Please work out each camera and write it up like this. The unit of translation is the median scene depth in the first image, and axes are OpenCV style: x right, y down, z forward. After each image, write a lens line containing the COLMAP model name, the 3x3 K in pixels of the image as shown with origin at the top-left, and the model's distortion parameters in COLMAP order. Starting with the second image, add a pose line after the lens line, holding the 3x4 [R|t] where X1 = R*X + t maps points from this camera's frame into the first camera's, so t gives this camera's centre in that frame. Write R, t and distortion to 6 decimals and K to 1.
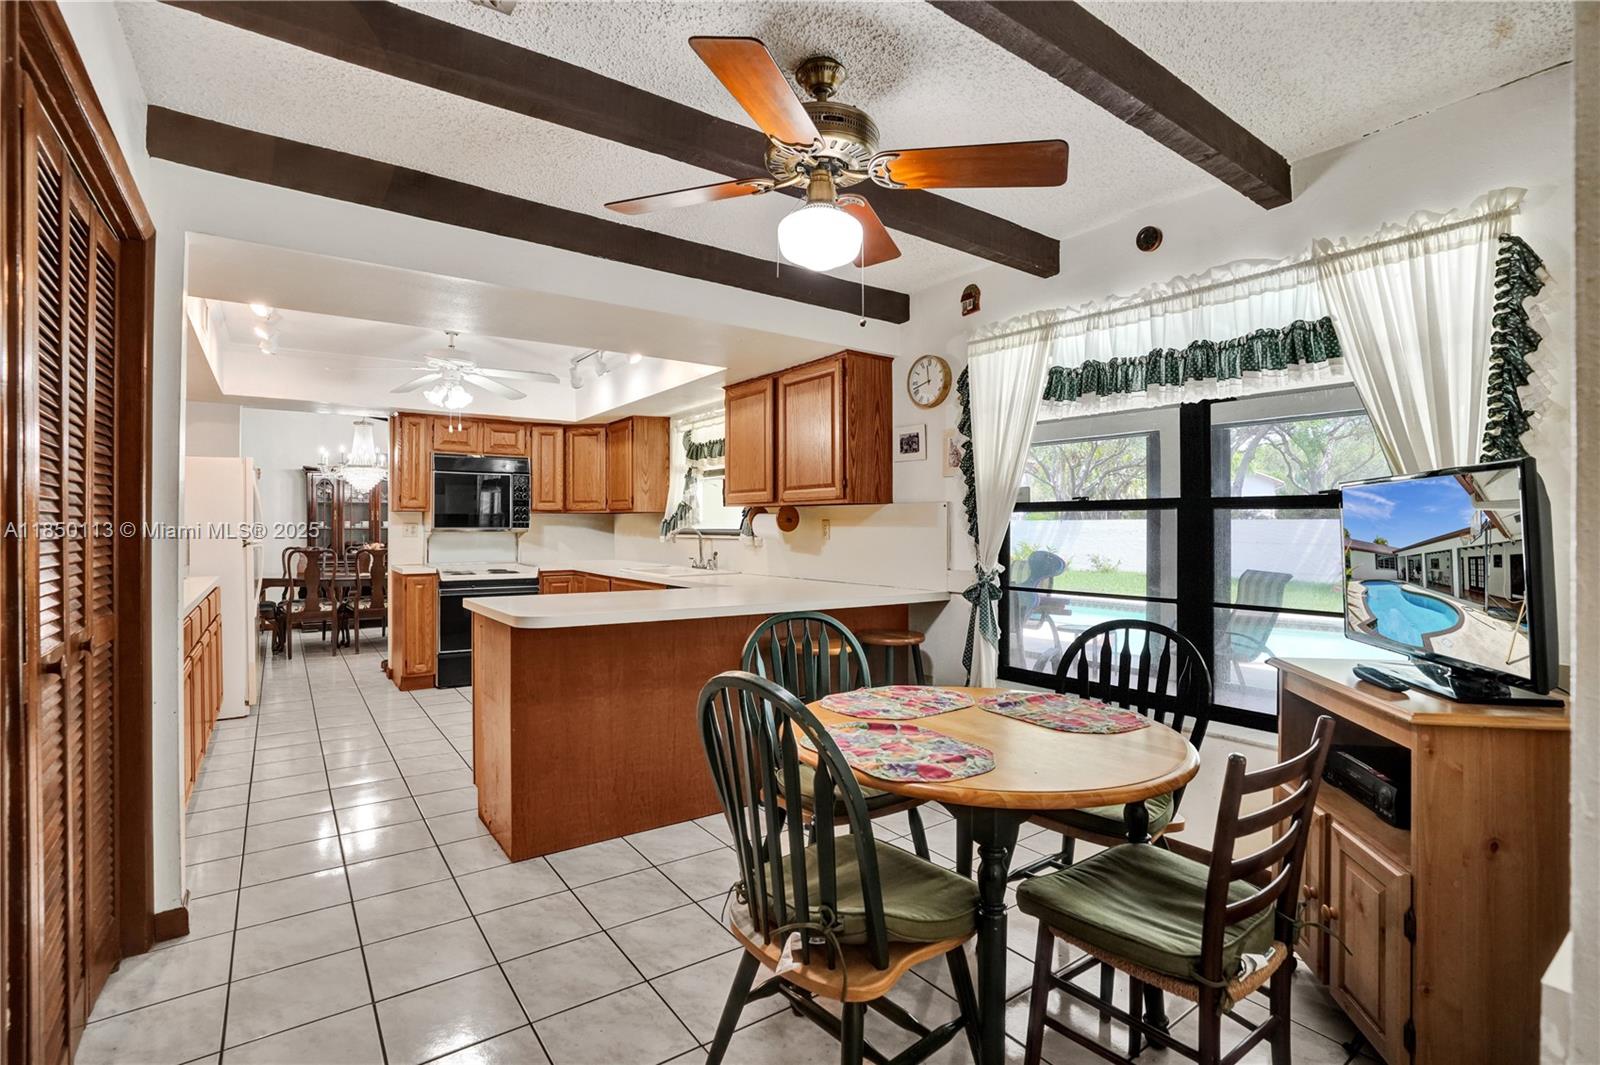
lens RADIAL K [[735.1, 0, 800.0], [0, 735.1, 532.5], [0, 0, 1]] dist [-0.001401, -0.000155]
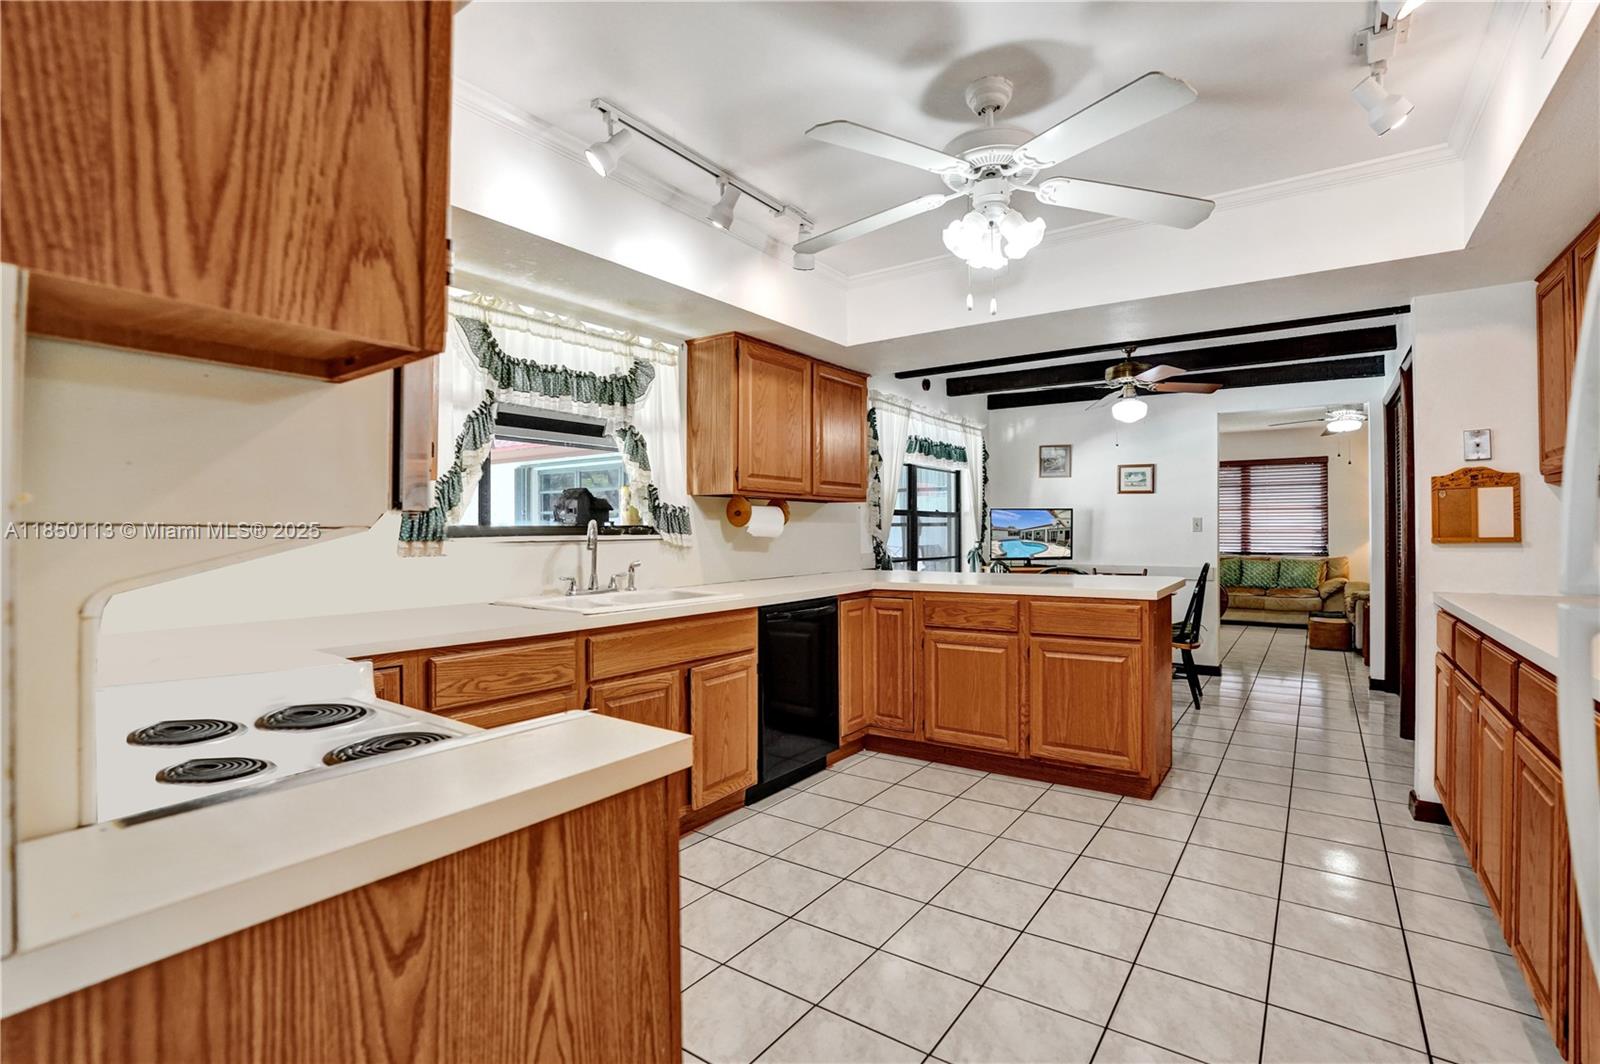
lens RADIAL K [[735.1, 0, 800.0], [0, 735.1, 532.0], [0, 0, 1]] dist [-0.001401, -0.000155]
pose [[-0.330190, -0.023002, 0.943634, -1.799969], [0.003667, 0.999664, 0.025651, -0.047499], [-0.943907, 0.011930, -0.329995, 2.637603]]
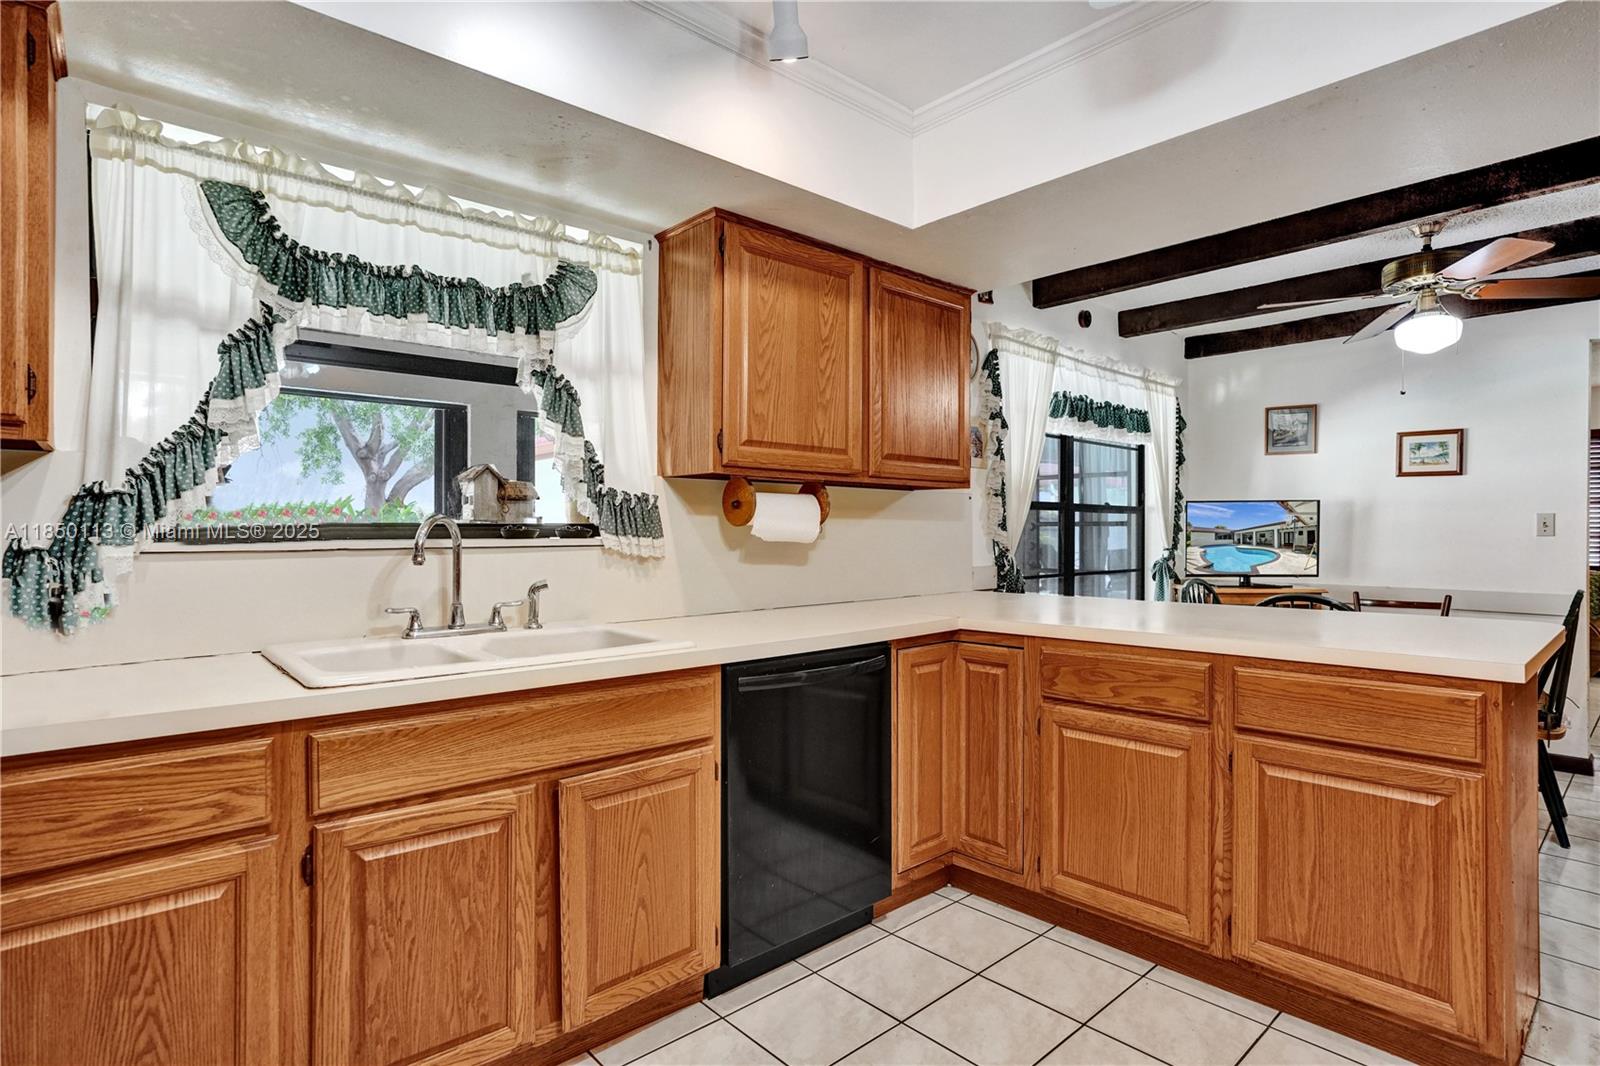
lens RADIAL K [[819.8, 0, 800.0], [0, 819.8, 533.0], [0, 0, 1]] dist [-0.035693, 0.029758]
pose [[-0.124205, -0.024632, 0.991951, -1.340157], [0.004854, 0.999665, 0.025431, -0.035799], [-0.992245, 0.007974, -0.124044, 2.264225]]
